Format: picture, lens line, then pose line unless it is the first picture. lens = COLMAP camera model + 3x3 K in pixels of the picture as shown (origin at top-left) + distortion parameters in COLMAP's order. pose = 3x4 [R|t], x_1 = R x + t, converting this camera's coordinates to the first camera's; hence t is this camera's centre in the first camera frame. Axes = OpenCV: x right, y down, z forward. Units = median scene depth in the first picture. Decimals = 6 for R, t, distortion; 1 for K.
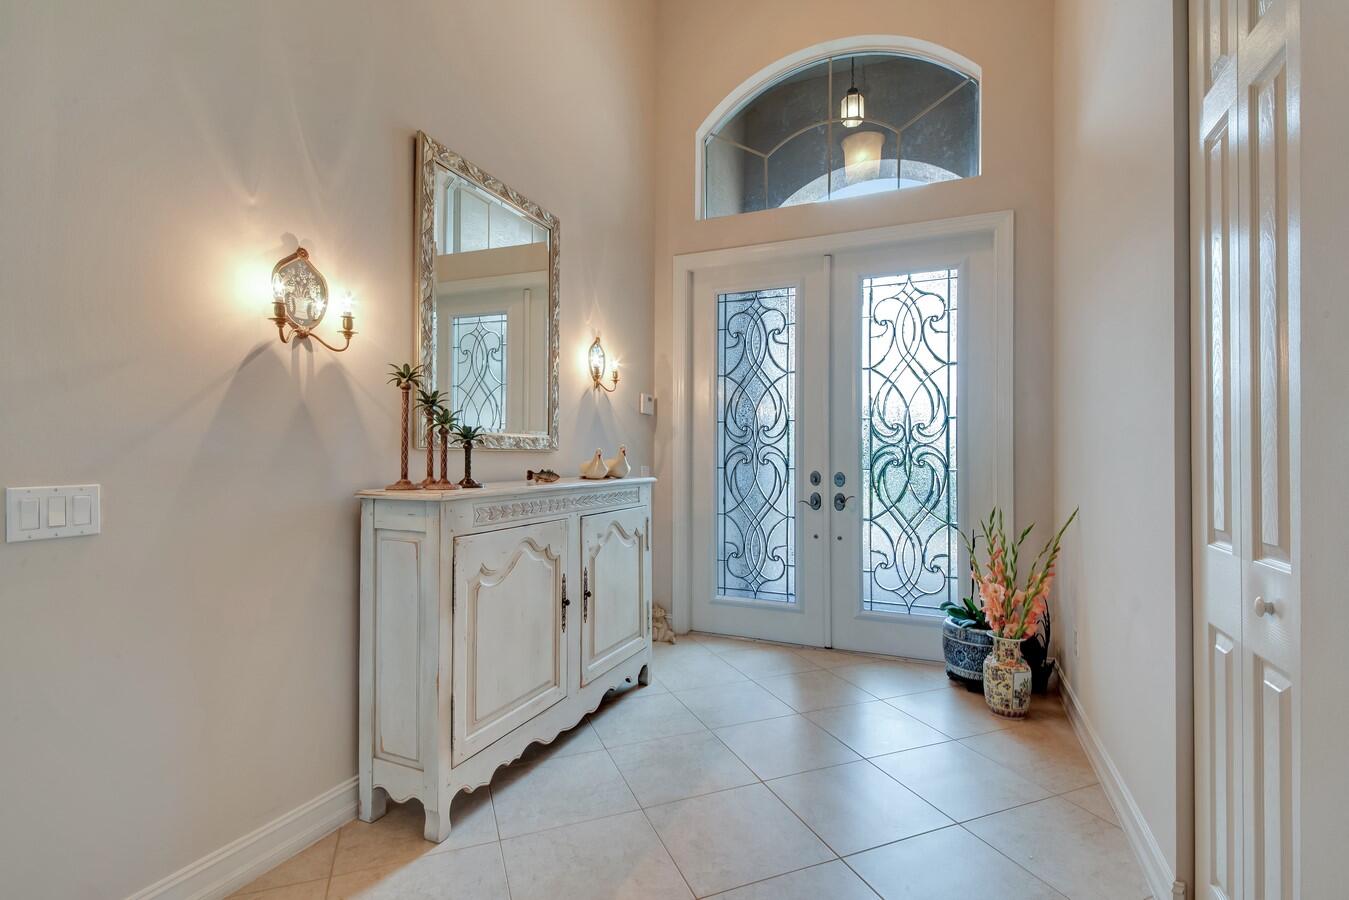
lens RADIAL K [[625.6, 0, 674.5], [0, 625.6, 450.0], [0, 0, 1]] dist [0.023968, 0.000024]
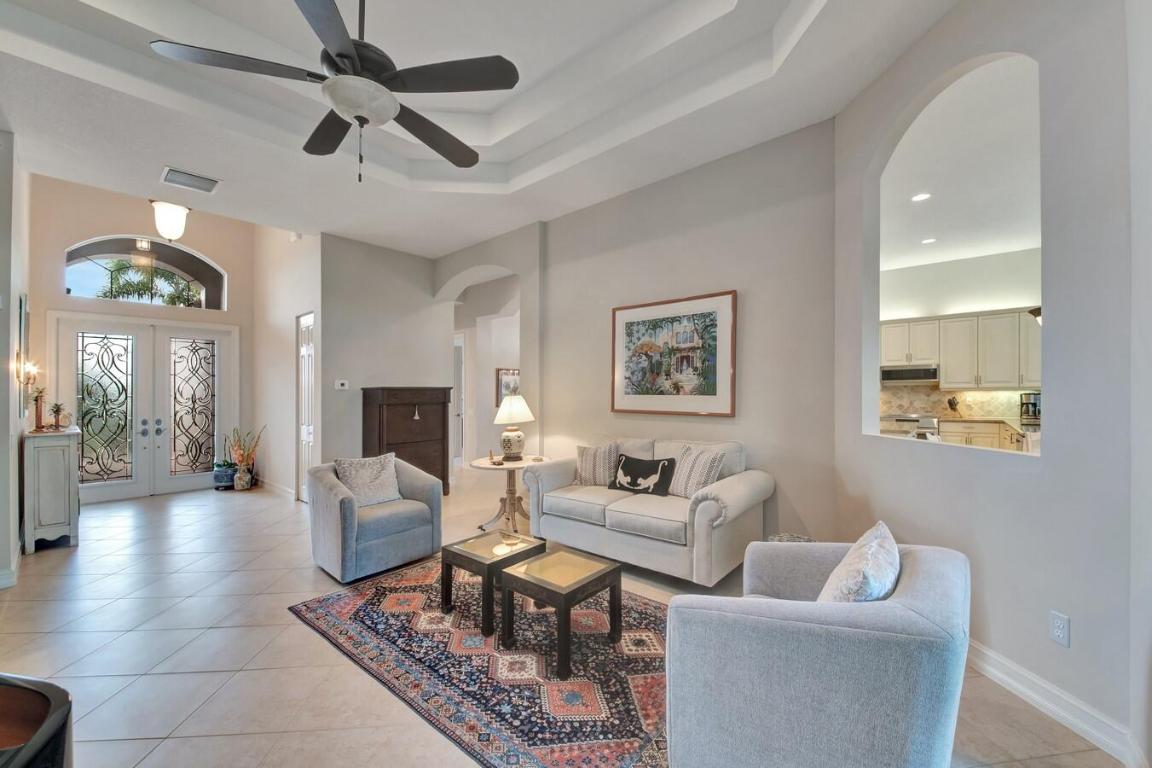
lens RADIAL K [[458.9, 0, 599.0], [0, 458.9, 383.5], [0, 0, 1]] dist [0.062771, -0.033103]
pose [[0.286781, 0.014204, 0.957891, -1.014807], [0.000712, 0.999887, -0.015040, -0.073981], [-0.957996, 0.004996, 0.286738, -1.155517]]
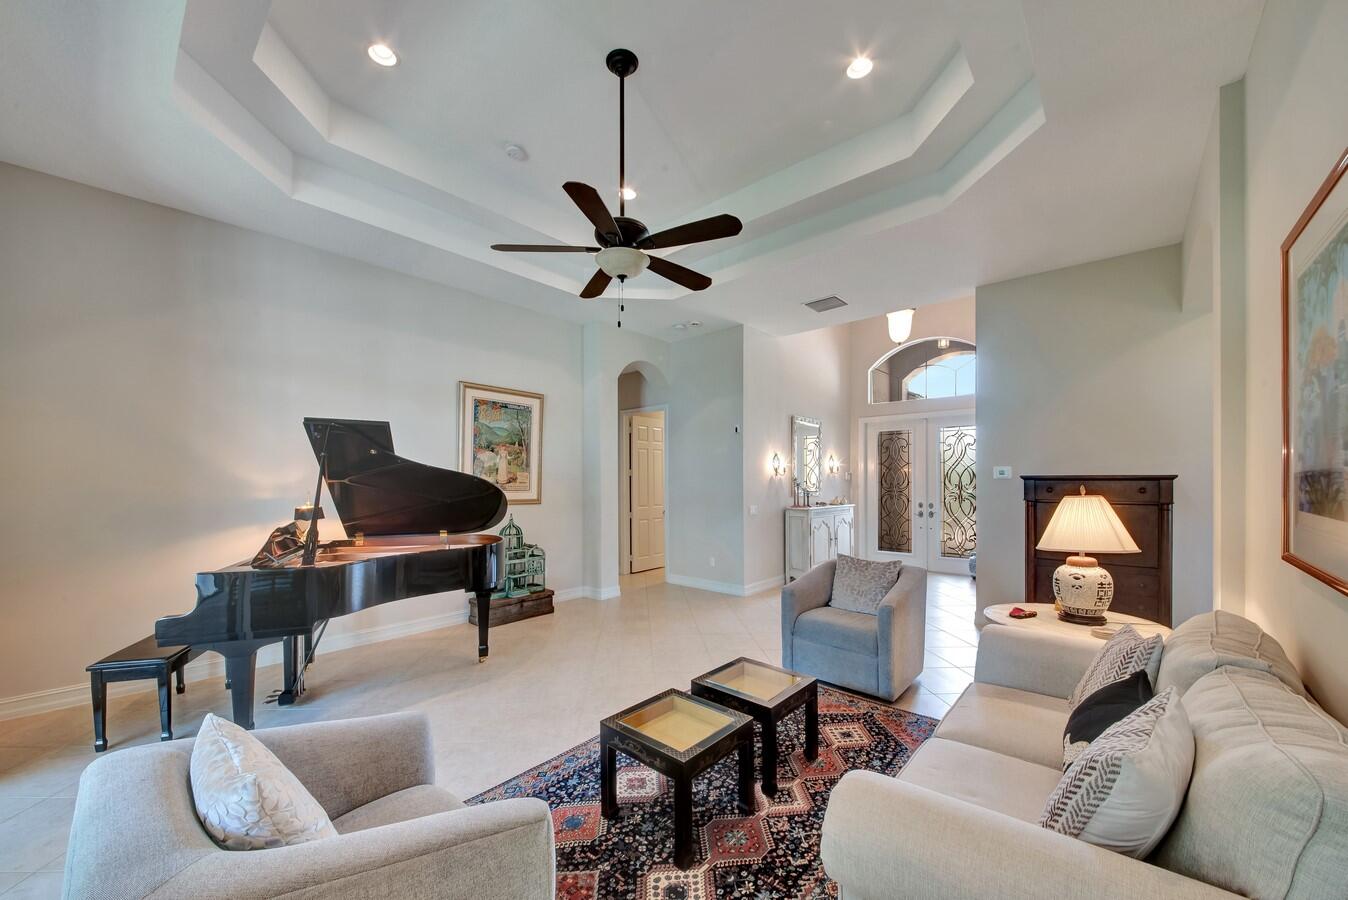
lens RADIAL K [[510.2, 0, 637.2], [0, 510.2, 474.7], [0, 0, 1]] dist [0.062474, -0.019309]
pose [[0.934662, -0.004553, -0.355509, -0.114156], [0.005601, 0.999982, 0.001919, -0.097680], [0.355494, -0.003785, 0.934671, -1.516996]]
